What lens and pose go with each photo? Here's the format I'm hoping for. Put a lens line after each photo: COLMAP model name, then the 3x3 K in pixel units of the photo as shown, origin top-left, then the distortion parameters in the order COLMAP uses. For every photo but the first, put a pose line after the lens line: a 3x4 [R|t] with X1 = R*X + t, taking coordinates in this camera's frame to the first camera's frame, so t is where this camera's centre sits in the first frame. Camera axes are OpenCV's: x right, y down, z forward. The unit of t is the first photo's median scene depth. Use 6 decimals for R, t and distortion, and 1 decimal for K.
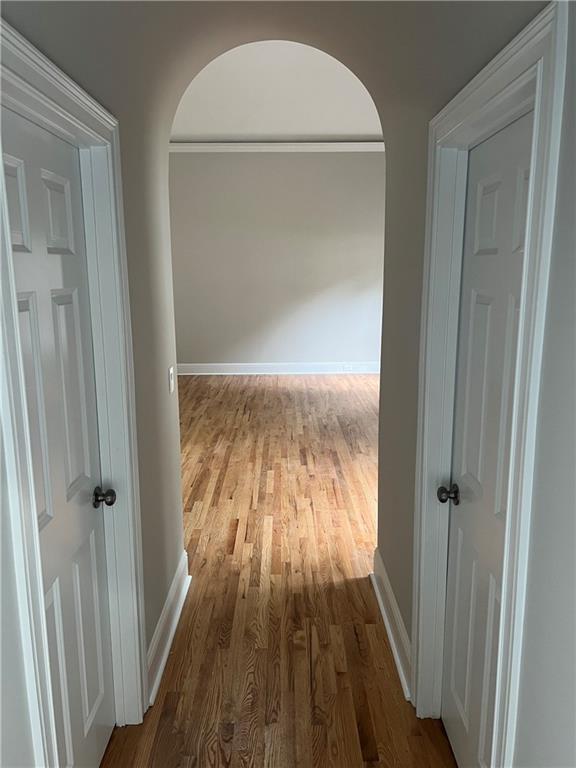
lens RADIAL K [[582.6, 0, 292.8], [0, 582.6, 381.4], [0, 0, 1]] dist [0.025864, -0.023207]
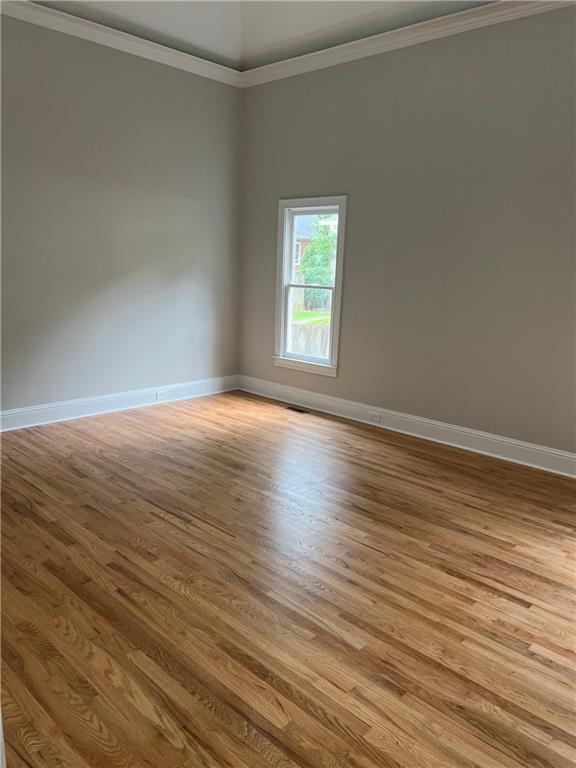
lens RADIAL K [[582.6, 0, 286.9], [0, 582.6, 387.7], [0, 0, 1]] dist [0.025864, -0.023207]
pose [[0.703824, -0.130288, 0.698324, -0.391013], [0.106884, 0.991268, 0.077217, -0.097570], [-0.702287, 0.020293, 0.711604, 0.611419]]
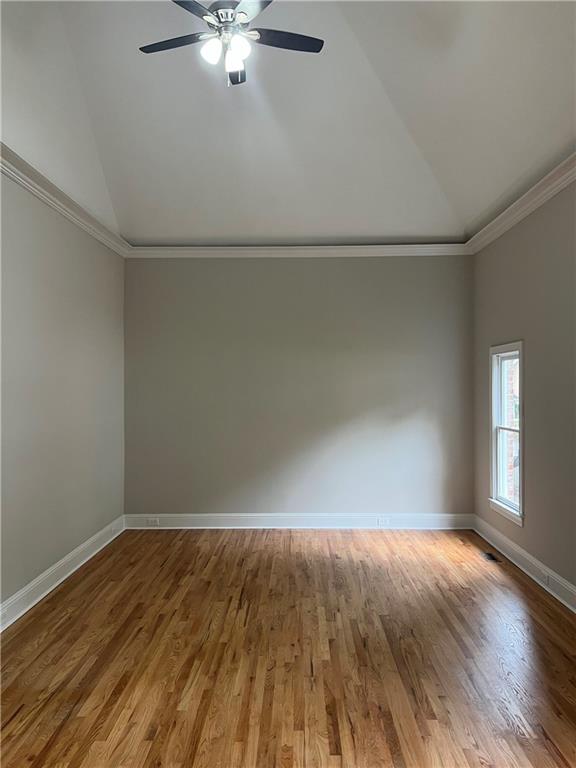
lens RADIAL K [[582.6, 0, 282.6], [0, 582.6, 356.2], [0, 0, 1]] dist [0.025864, -0.023207]
pose [[0.999051, -0.003204, -0.043431, -0.004043], [-0.007452, 0.970006, -0.242967, -0.066447], [0.042907, 0.243060, 0.969062, 0.300641]]
